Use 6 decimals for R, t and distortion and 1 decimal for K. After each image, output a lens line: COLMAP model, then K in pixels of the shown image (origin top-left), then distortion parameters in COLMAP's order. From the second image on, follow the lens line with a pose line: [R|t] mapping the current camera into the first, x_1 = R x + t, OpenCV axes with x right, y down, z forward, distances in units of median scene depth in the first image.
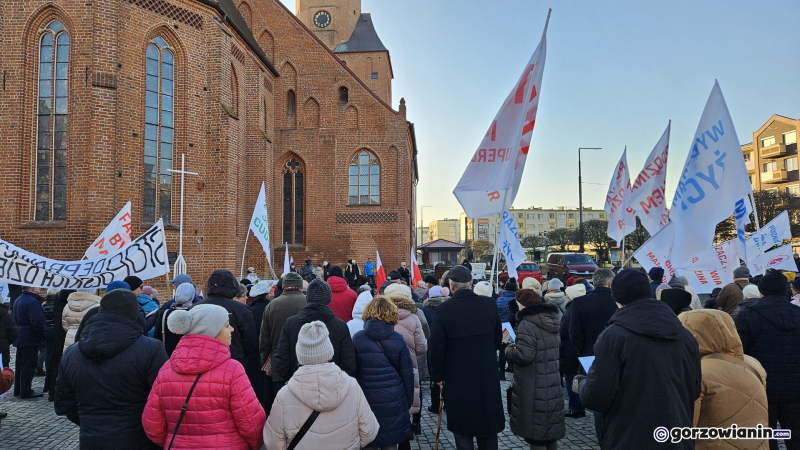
lens RADIAL K [[565.6, 0, 394.1], [0, 565.6, 228.0], [0, 0, 1]] dist [0.097216, -0.027630]
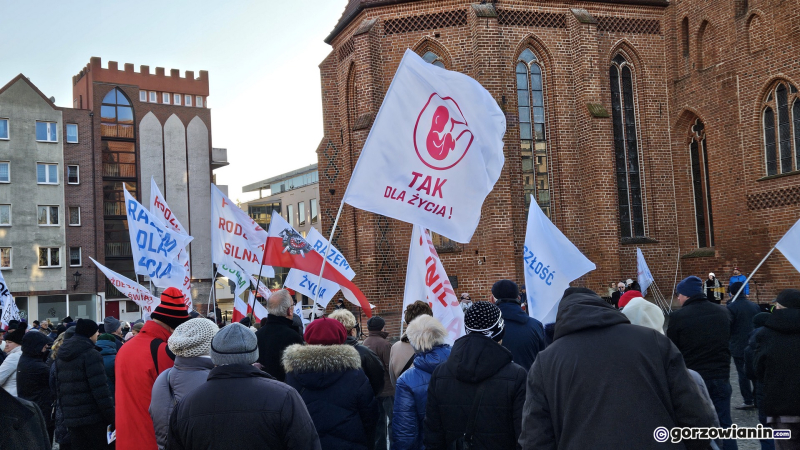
lens RADIAL K [[856.0, 0, 397.7], [0, 856.0, 221.0], [0, 0, 1]] dist [0.101239, 0.000000]
pose [[0.391510, -0.081006, -0.916601, 0.616592], [0.112454, 0.992863, -0.039714, -0.002168], [0.913276, -0.087527, 0.397825, 0.266809]]
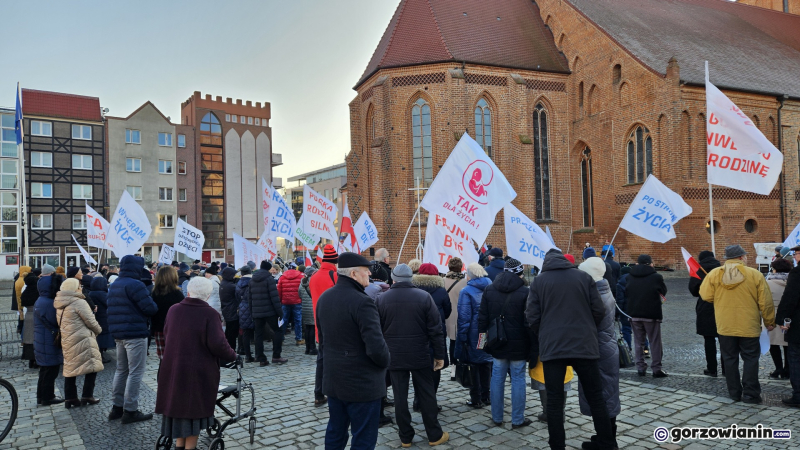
lens RADIAL K [[565.6, 0, 399.2], [0, 565.6, 225.4], [0, 0, 1]] dist [0.097216, -0.027630]
pose [[0.414547, -0.034057, -0.909391, 0.655369], [0.086548, 0.996245, 0.002143, -0.007223], [0.905903, -0.079595, 0.415938, 0.227139]]
